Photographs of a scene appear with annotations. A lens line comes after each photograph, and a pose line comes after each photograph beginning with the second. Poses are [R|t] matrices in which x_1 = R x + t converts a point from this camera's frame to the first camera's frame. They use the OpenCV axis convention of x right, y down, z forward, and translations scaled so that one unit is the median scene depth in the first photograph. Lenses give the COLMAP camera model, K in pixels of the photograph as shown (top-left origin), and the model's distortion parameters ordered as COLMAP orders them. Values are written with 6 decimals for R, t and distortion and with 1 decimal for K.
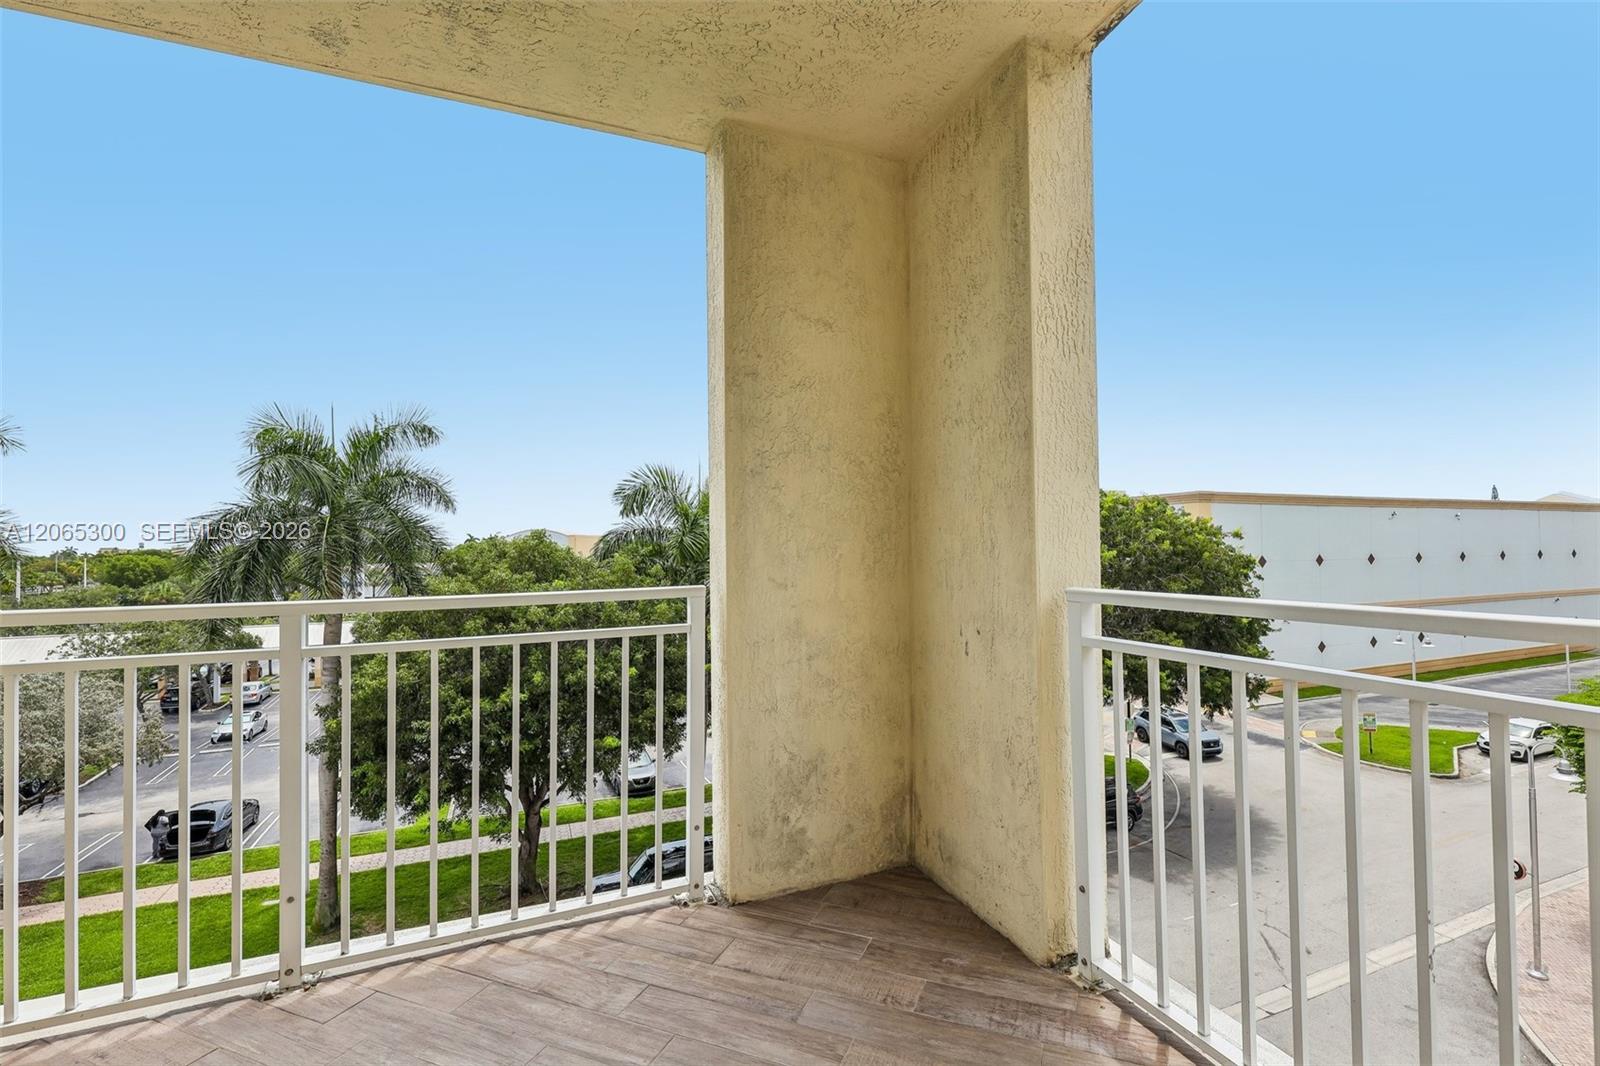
lens RADIAL K [[726.9, 0, 795.8], [0, 726.9, 528.9], [0, 0, 1]] dist [-0.001054, -0.000091]
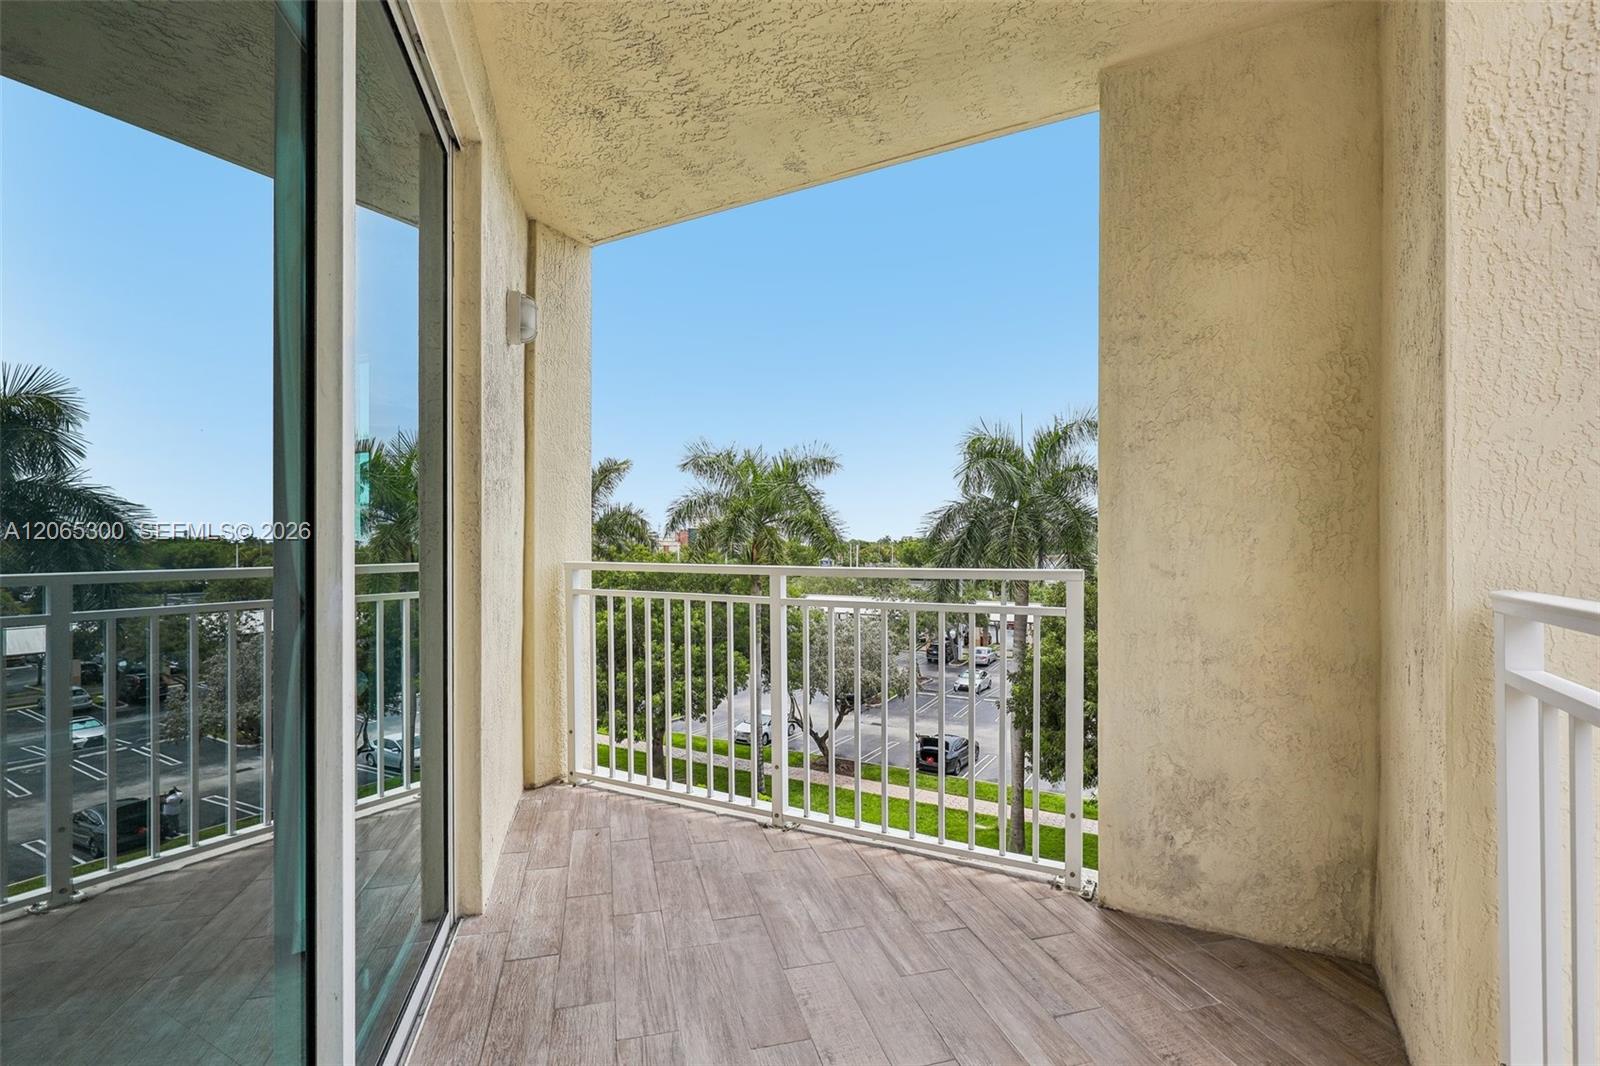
lens RADIAL K [[726.9, 0, 792.8], [0, 726.9, 536.3], [0, 0, 1]] dist [-0.001054, -0.000091]
pose [[0.609722, 0.006427, -0.792589, 0.385874], [0.011151, 0.999799, 0.016685, 0.012874], [0.792537, -0.019012, 0.609528, 0.104057]]
